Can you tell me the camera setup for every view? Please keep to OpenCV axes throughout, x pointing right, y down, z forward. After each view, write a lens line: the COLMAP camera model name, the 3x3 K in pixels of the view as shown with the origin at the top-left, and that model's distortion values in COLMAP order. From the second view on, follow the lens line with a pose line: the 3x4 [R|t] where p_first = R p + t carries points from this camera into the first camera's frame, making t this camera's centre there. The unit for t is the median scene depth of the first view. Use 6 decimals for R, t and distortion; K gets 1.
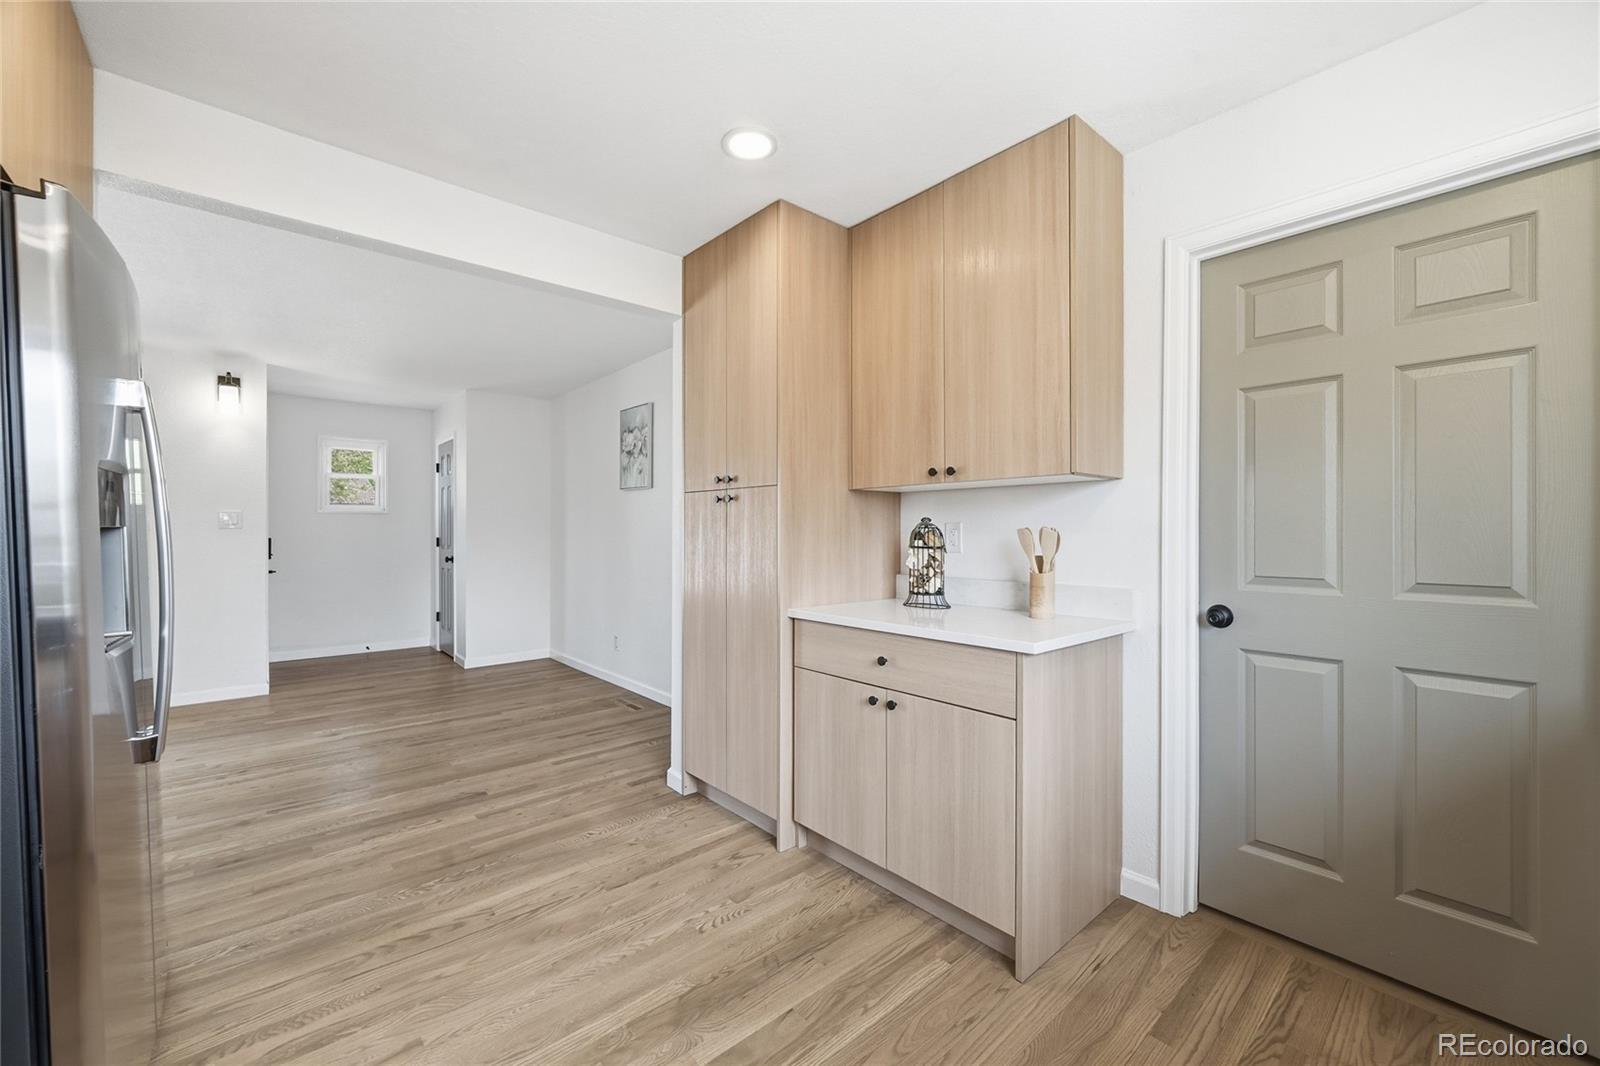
lens RADIAL K [[633.8, 0, 802.6], [0, 633.8, 533.9], [0, 0, 1]] dist [0.000700, 0.000042]
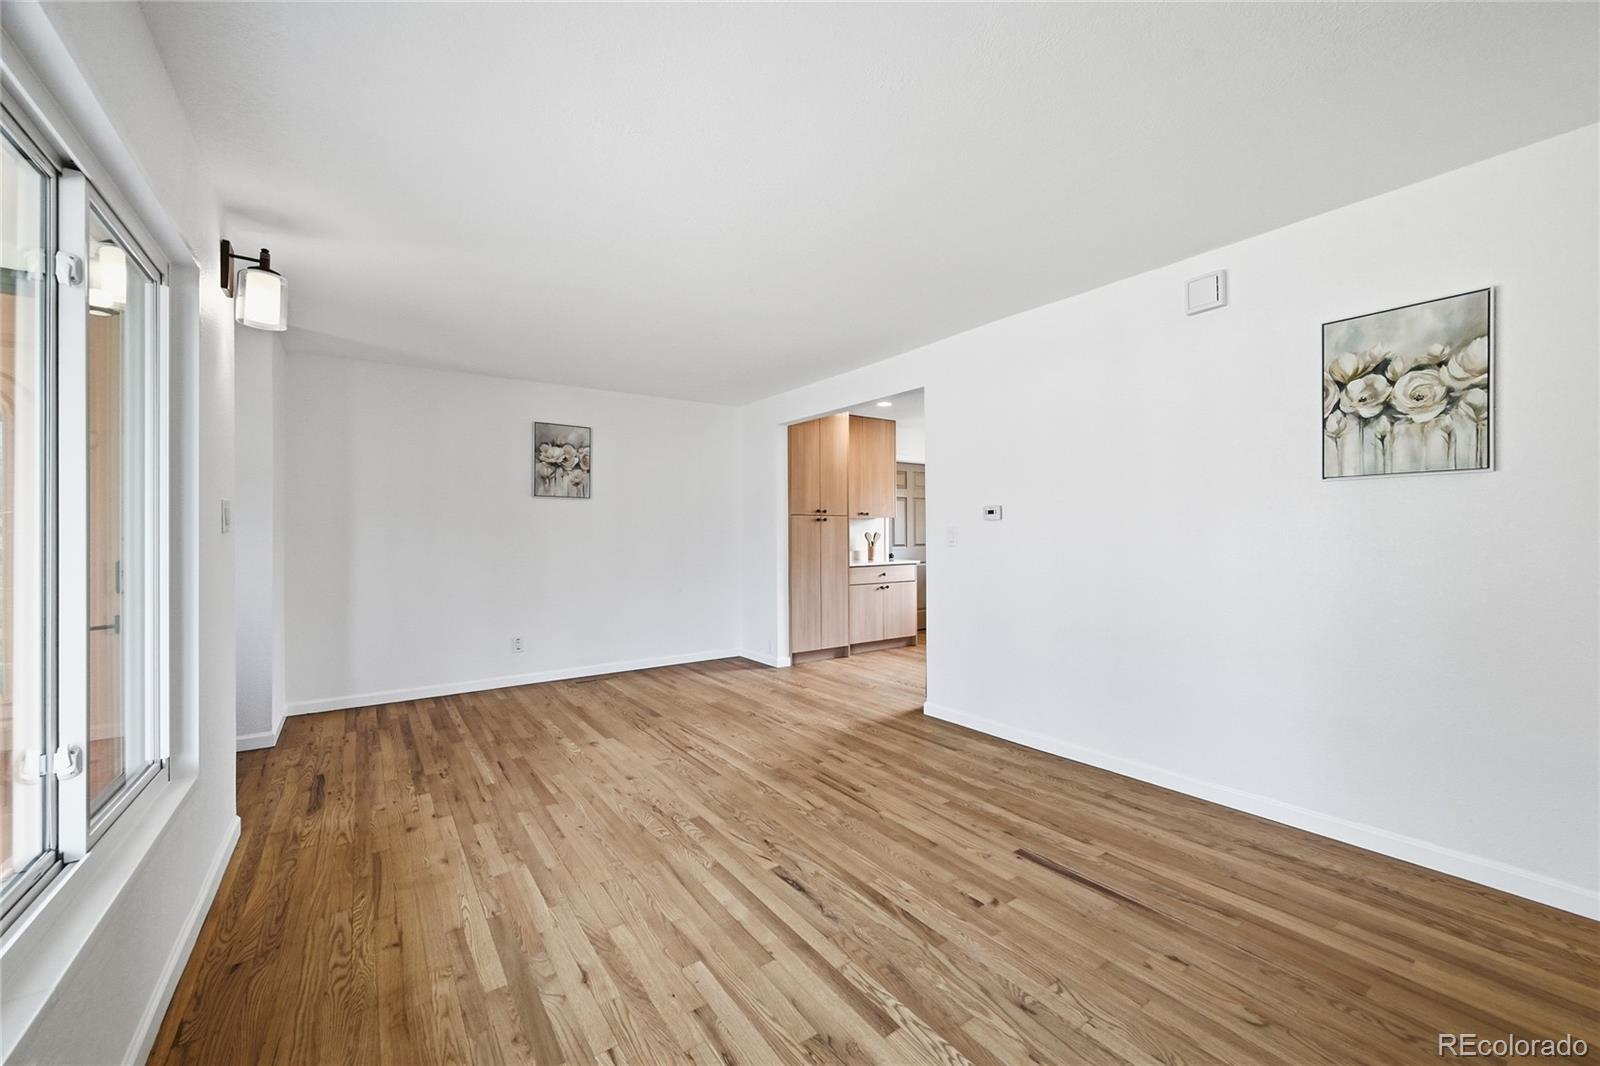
lens RADIAL K [[633.8, 0, 803.1], [0, 633.8, 533.0], [0, 0, 1]] dist [0.000700, 0.000042]
pose [[0.117291, -0.001623, 0.993096, -1.653144], [0.008691, 0.999962, 0.000607, -0.006597], [-0.993060, 0.008560, 0.117300, 0.552272]]
